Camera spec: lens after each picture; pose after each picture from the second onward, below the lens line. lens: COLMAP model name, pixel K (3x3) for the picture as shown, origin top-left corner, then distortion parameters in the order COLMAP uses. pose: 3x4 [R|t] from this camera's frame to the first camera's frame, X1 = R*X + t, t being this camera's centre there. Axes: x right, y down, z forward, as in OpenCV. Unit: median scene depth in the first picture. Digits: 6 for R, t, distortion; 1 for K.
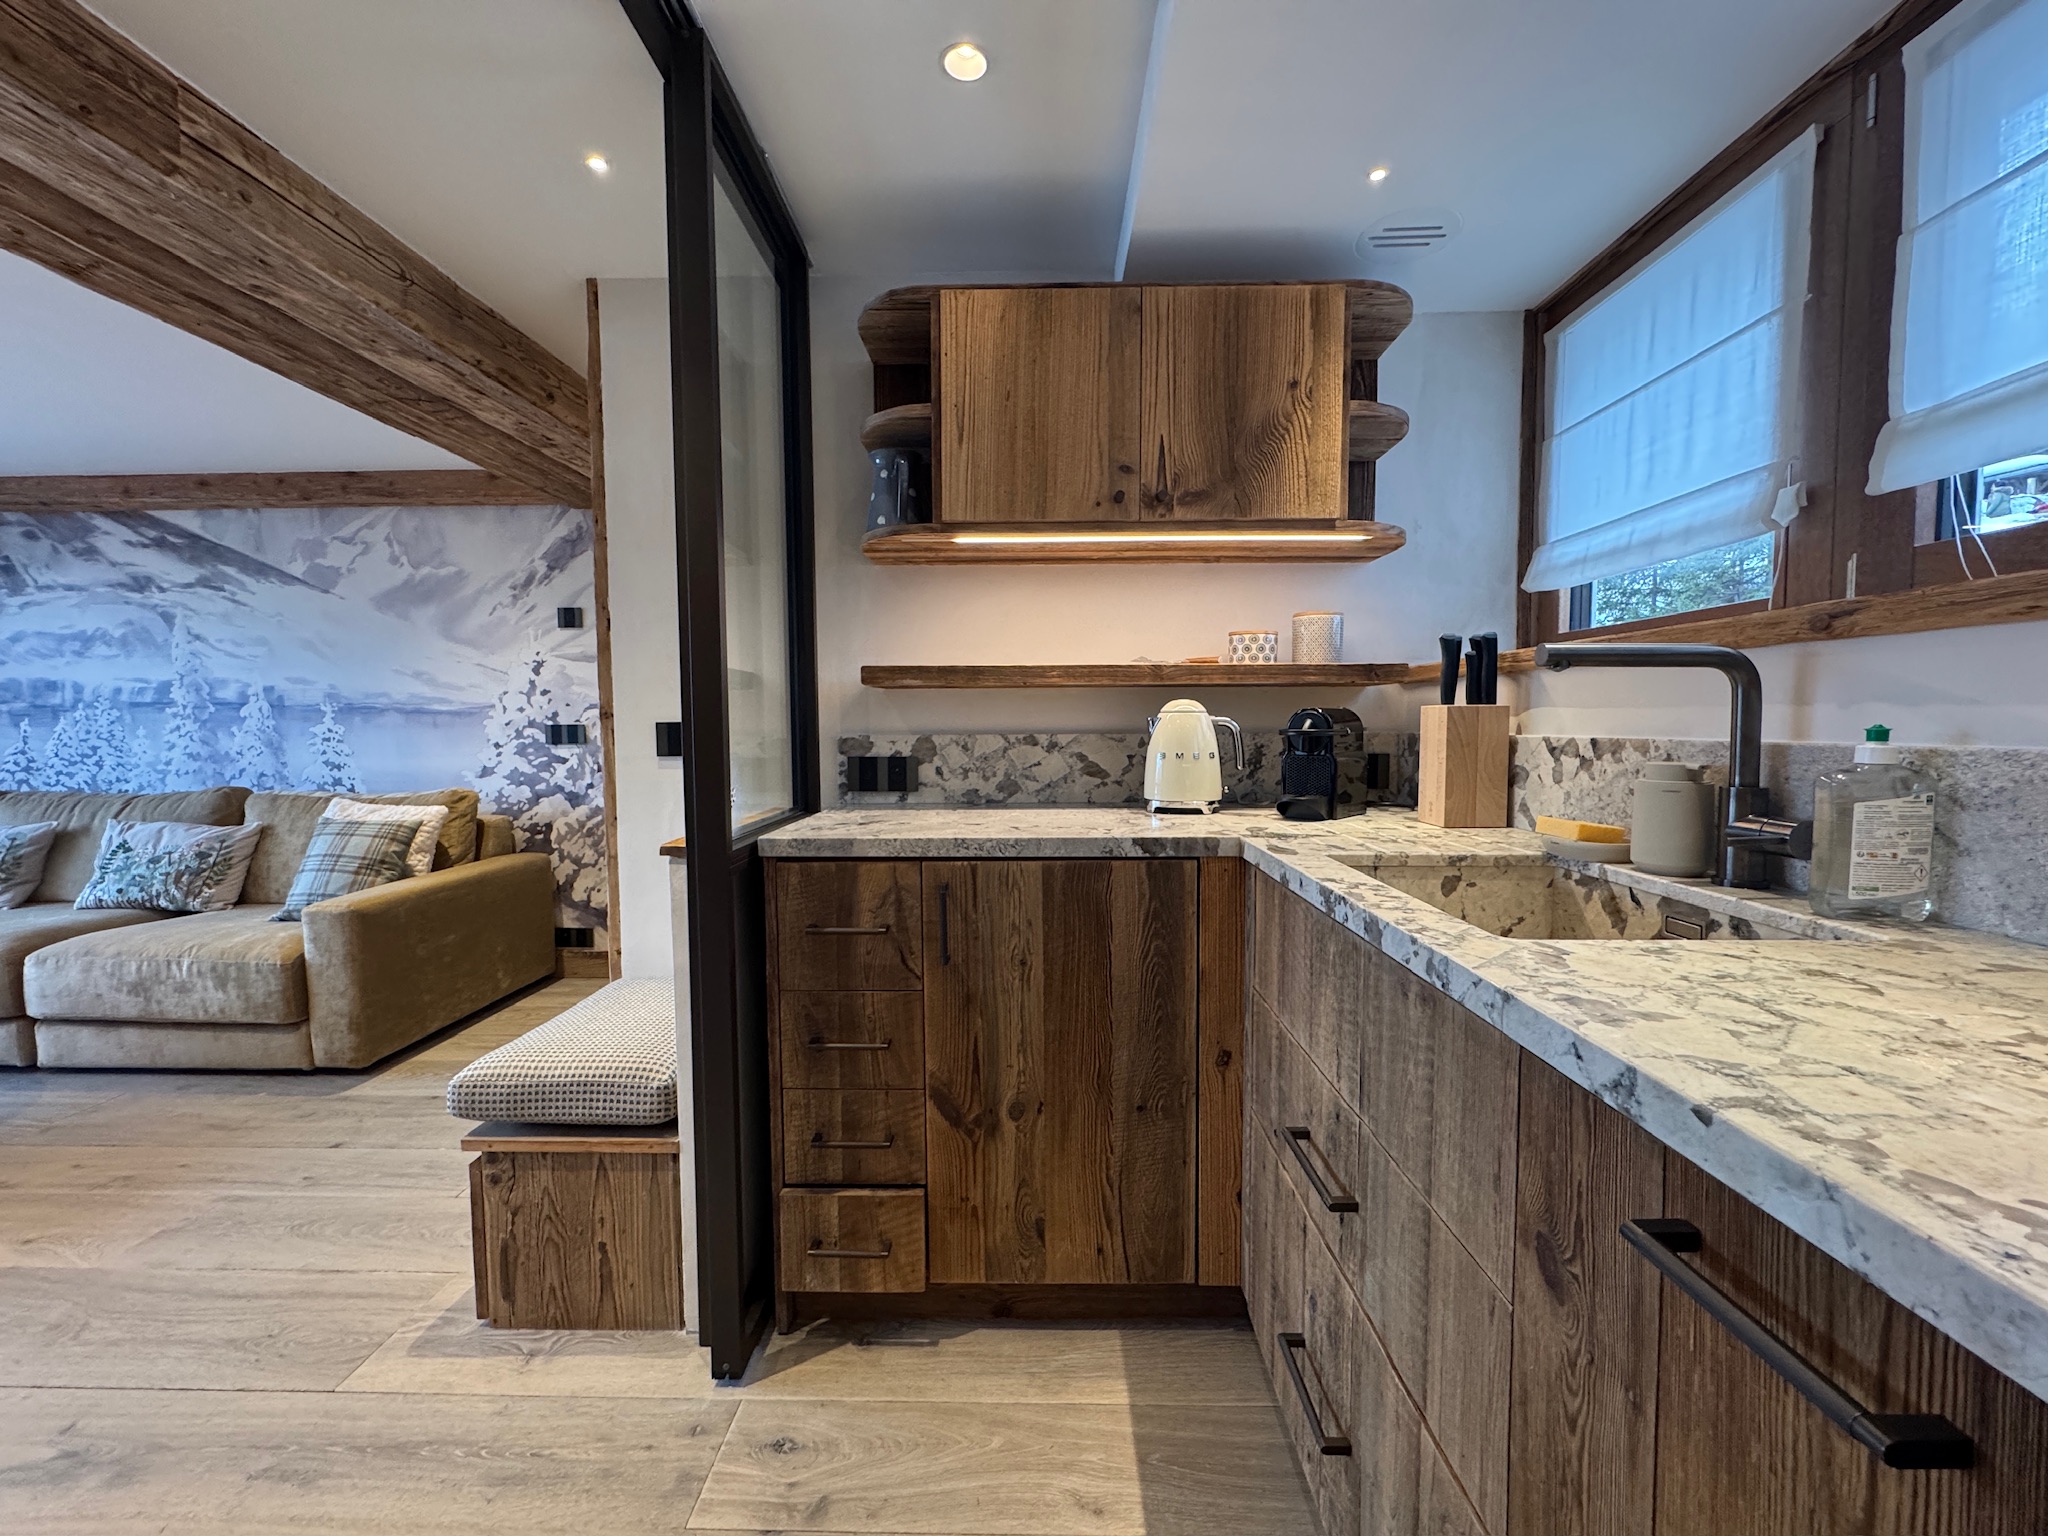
lens RADIAL K [[818.3, 0, 1022.6], [0, 818.3, 769.7], [0, 0, 1]] dist [-0.001915, -0.000410]
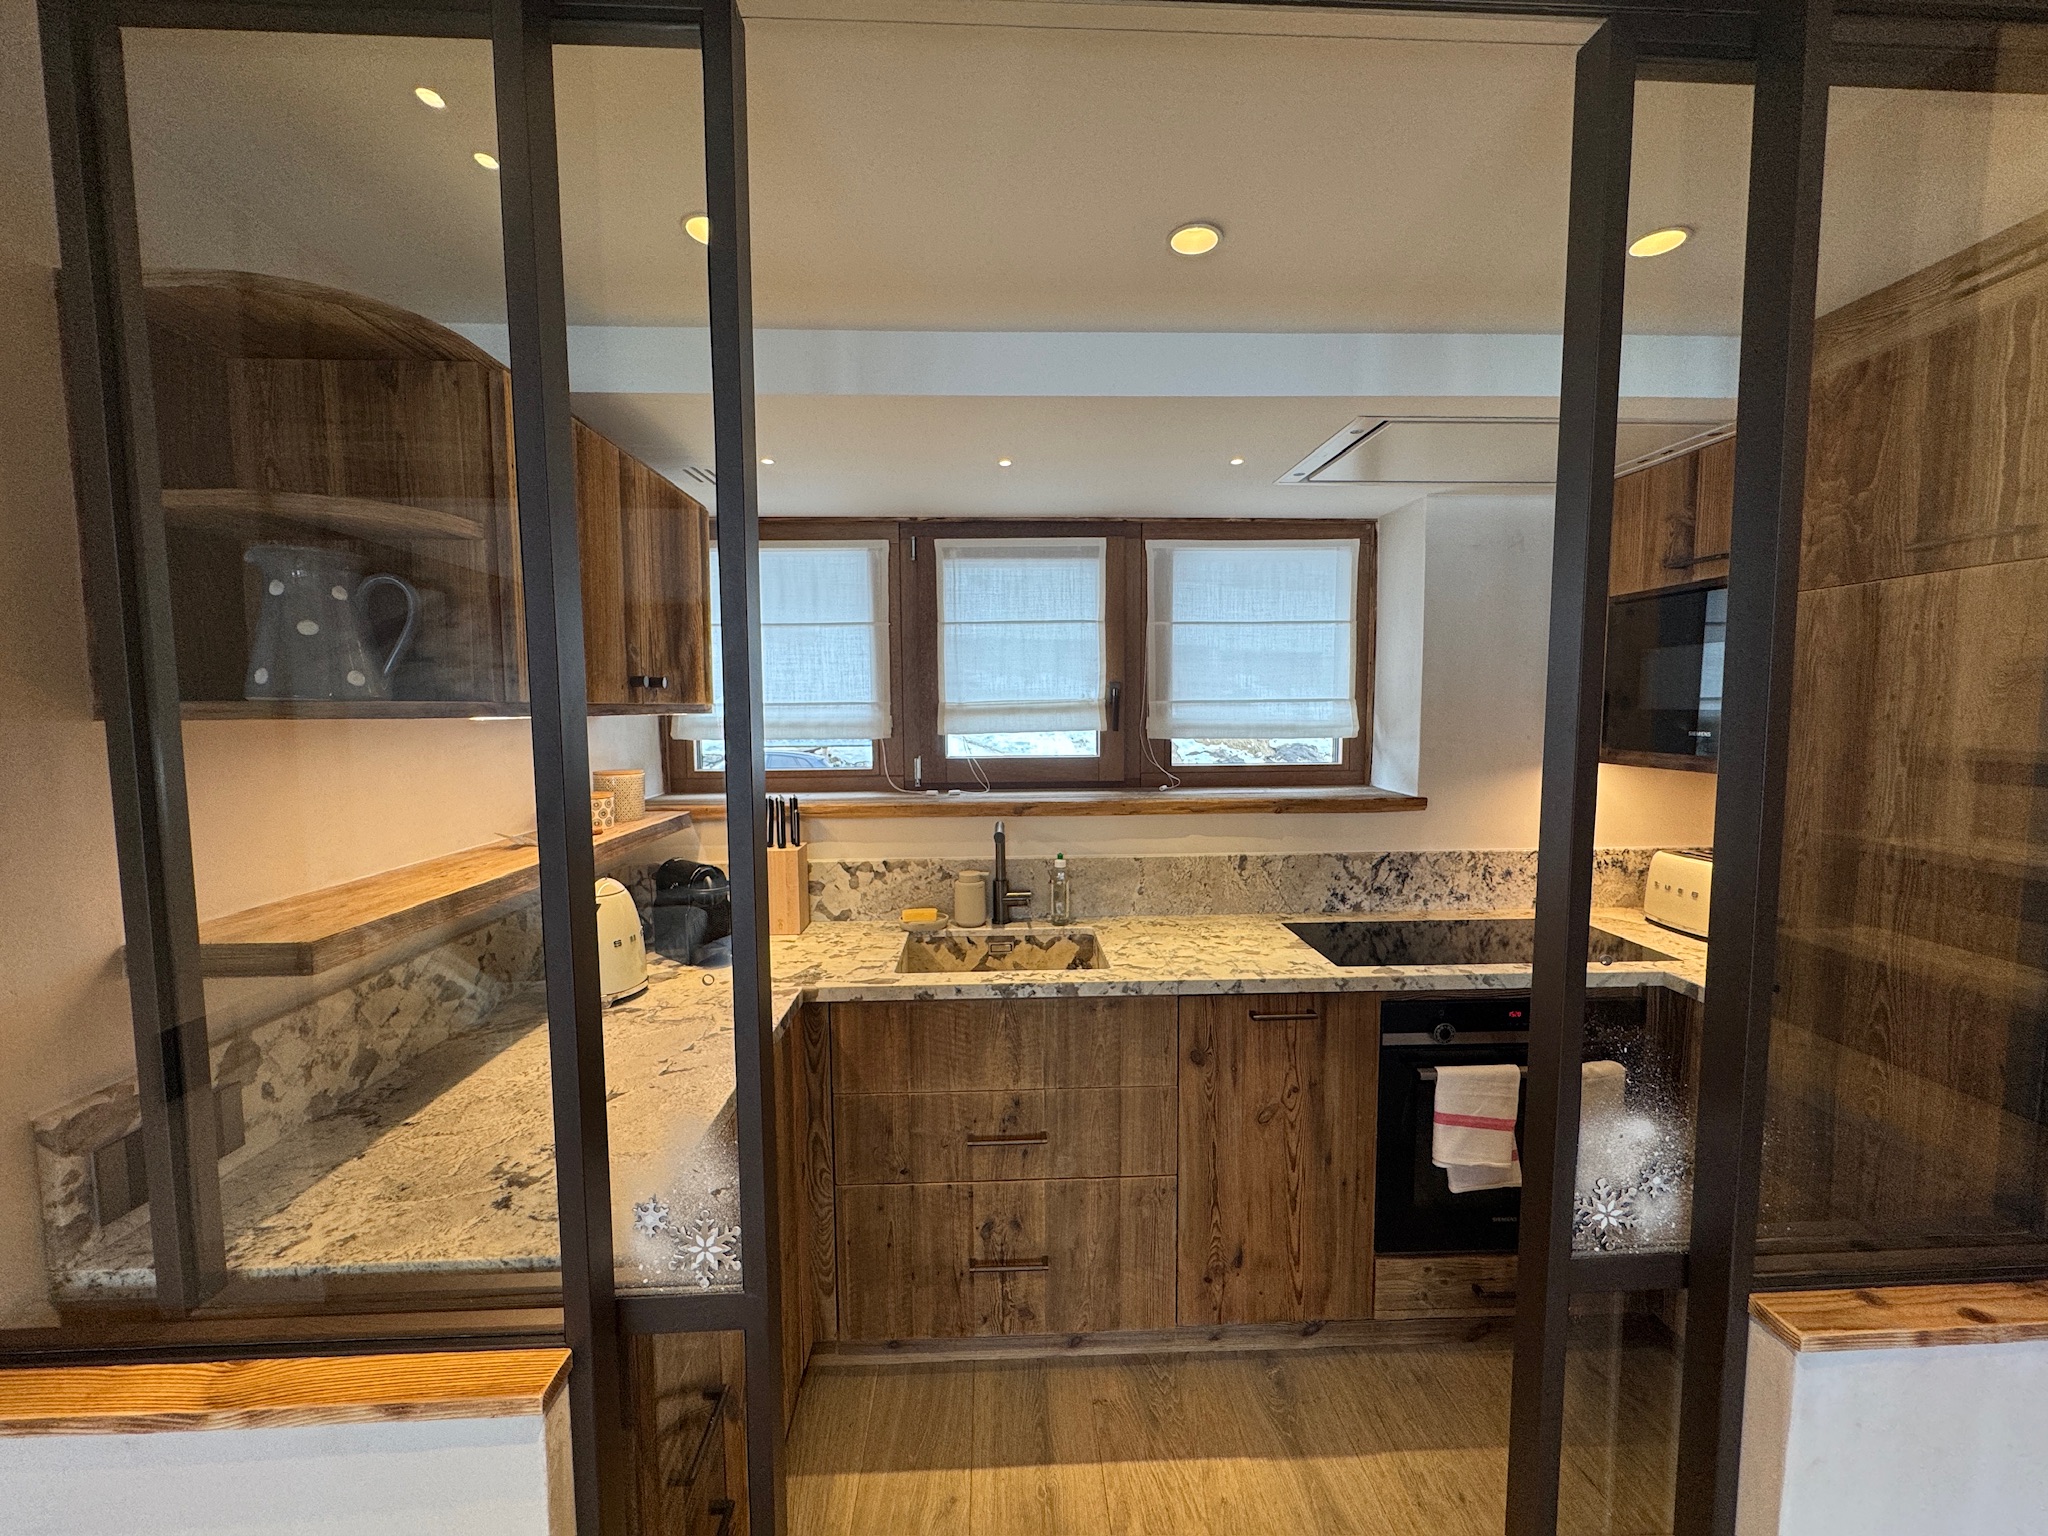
lens RADIAL K [[818.3, 0, 1026.1], [0, 818.3, 767.8], [0, 0, 1]] dist [-0.001915, -0.000410]
pose [[-0.064585, -0.074279, 0.995144, -1.004890], [0.065211, 0.994780, 0.078485, -0.338374], [-0.995779, 0.069963, -0.059404, 0.752835]]
